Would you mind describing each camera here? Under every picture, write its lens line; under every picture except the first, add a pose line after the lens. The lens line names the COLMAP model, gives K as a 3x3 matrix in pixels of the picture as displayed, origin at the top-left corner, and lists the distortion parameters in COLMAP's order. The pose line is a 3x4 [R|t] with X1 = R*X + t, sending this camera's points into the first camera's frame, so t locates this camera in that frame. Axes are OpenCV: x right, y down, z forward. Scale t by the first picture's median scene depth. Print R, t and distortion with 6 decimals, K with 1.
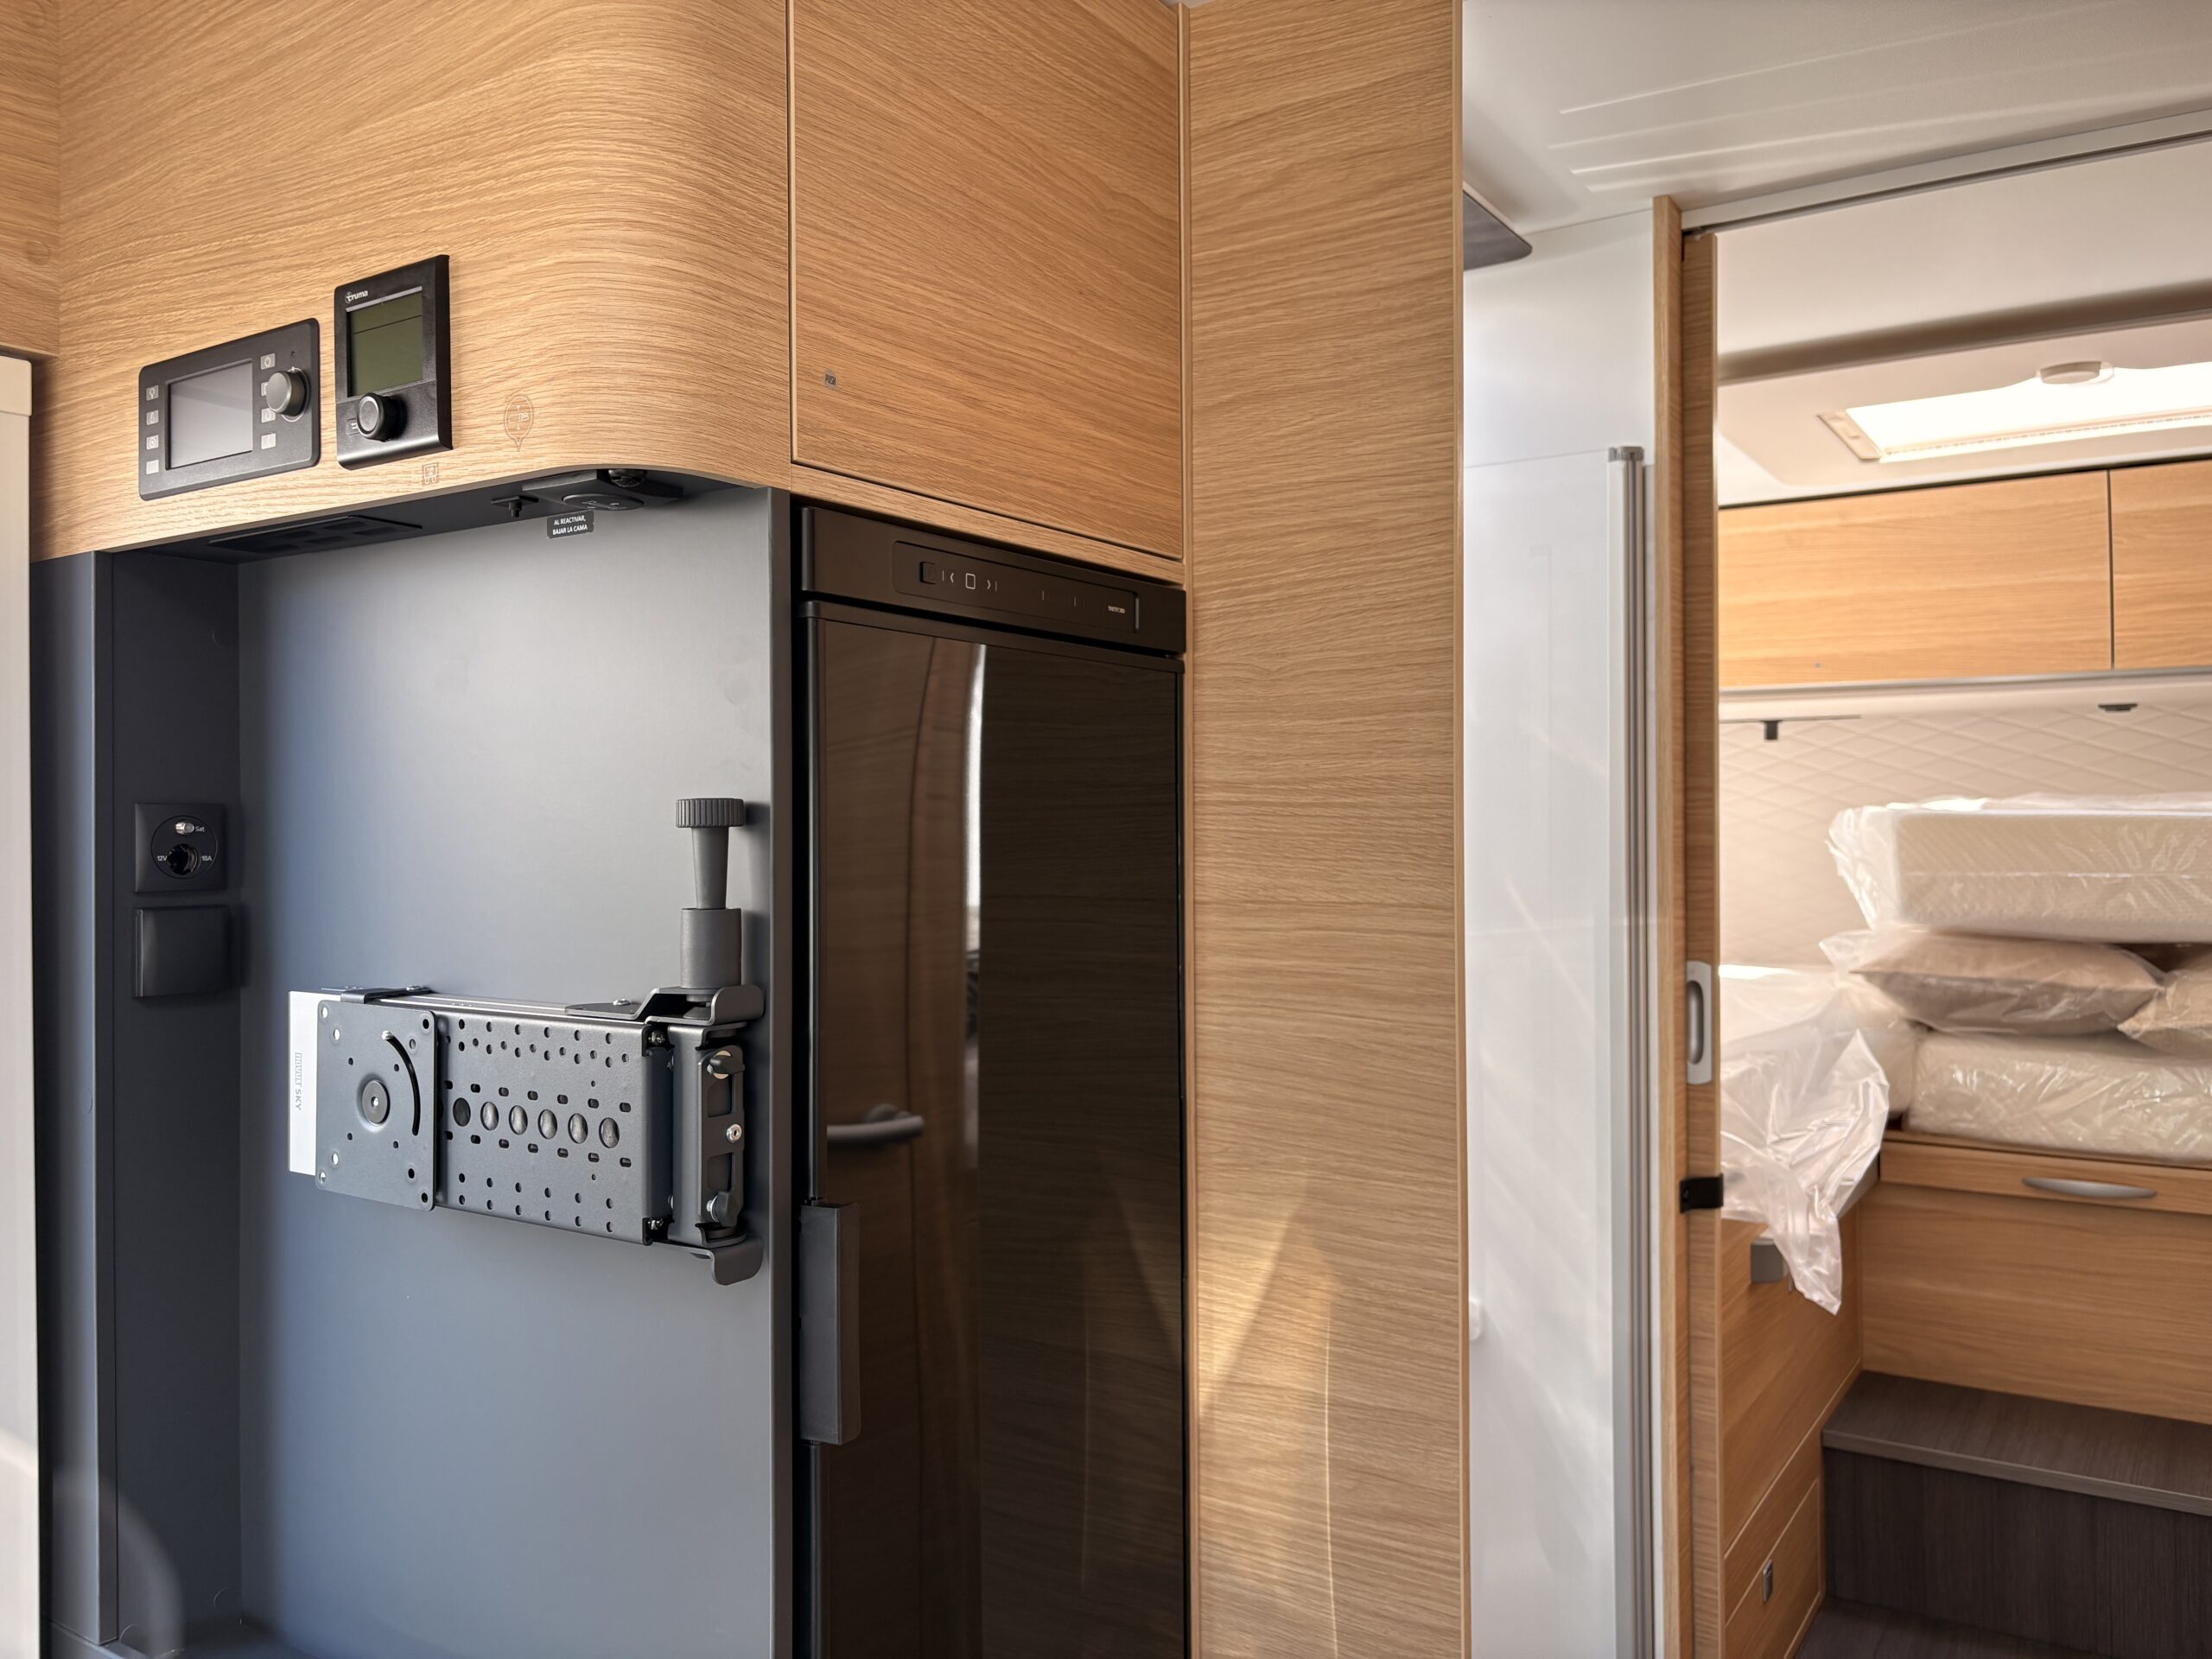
lens RADIAL K [[1683.5, 0, 1103.1], [0, 1683.5, 812.1], [0, 0, 1]] dist [0.041929, -0.044845]
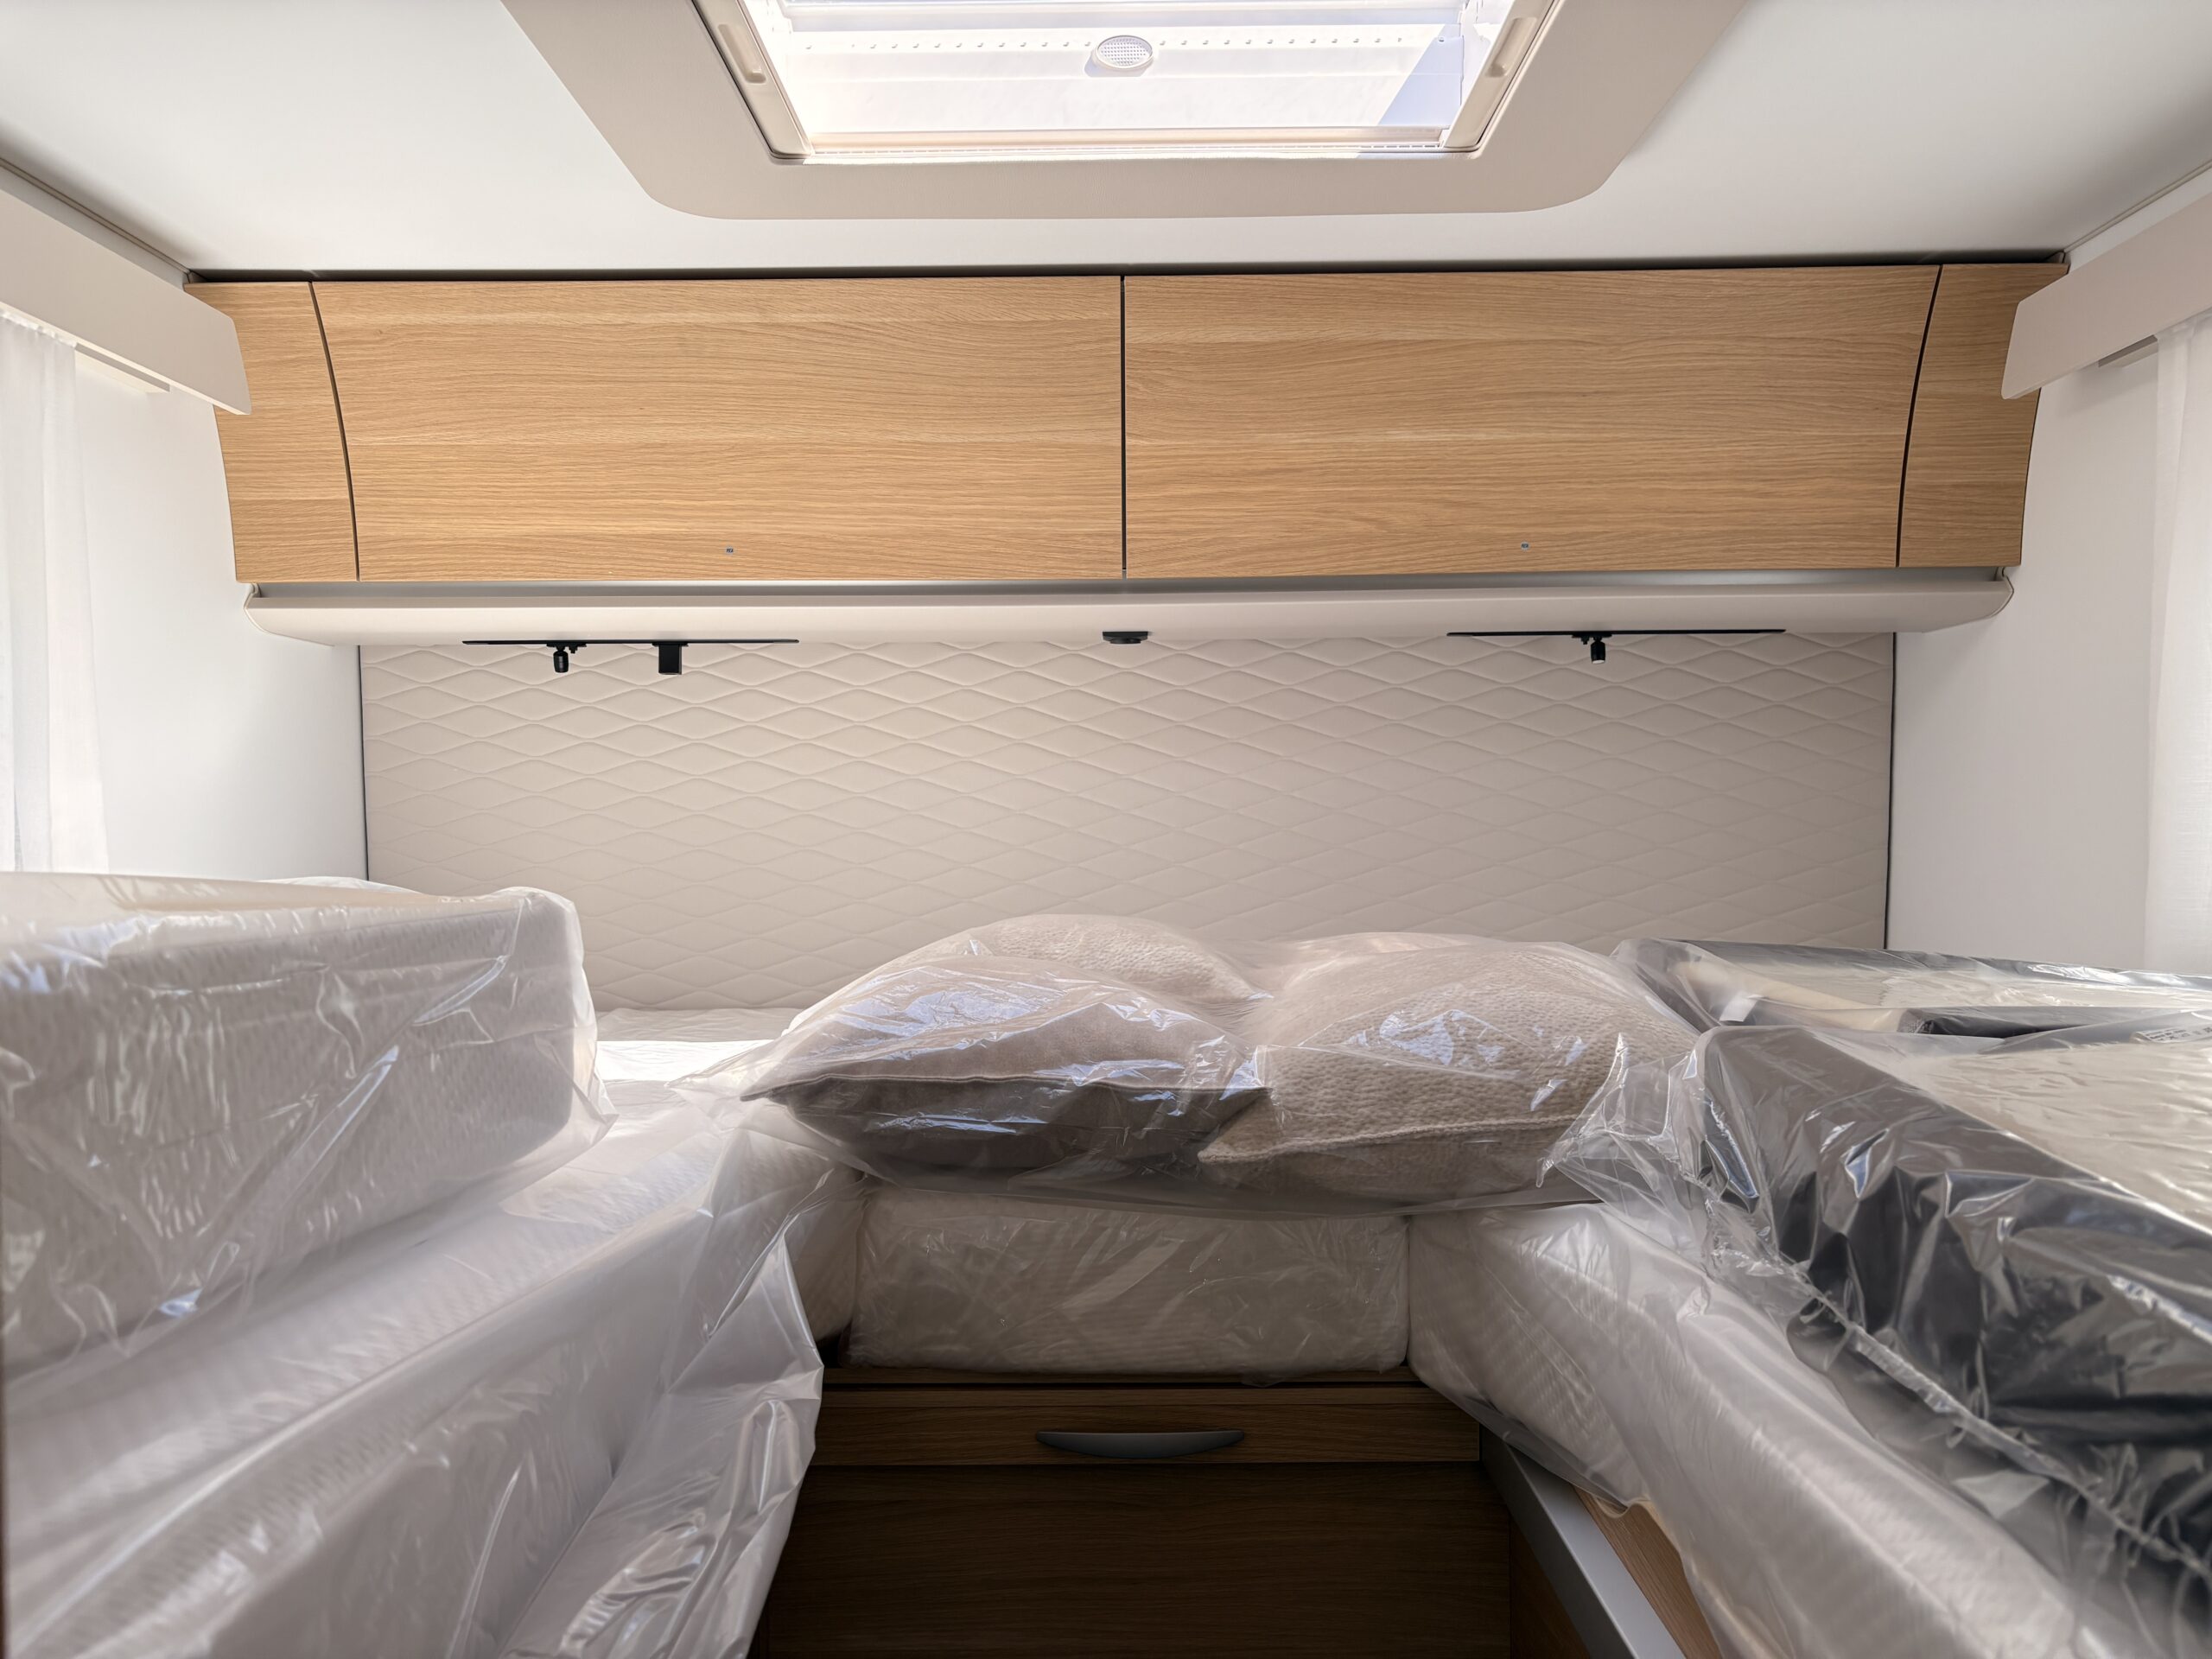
lens RADIAL K [[1683.5, 0, 1103.8], [0, 1683.5, 830.4], [0, 0, 1]] dist [0.041929, -0.044845]
pose [[0.839572, -0.008098, 0.543189, 0.257739], [0.002033, 0.999929, 0.011764, 0.014357], [-0.543245, -0.008773, 0.839528, 0.517949]]
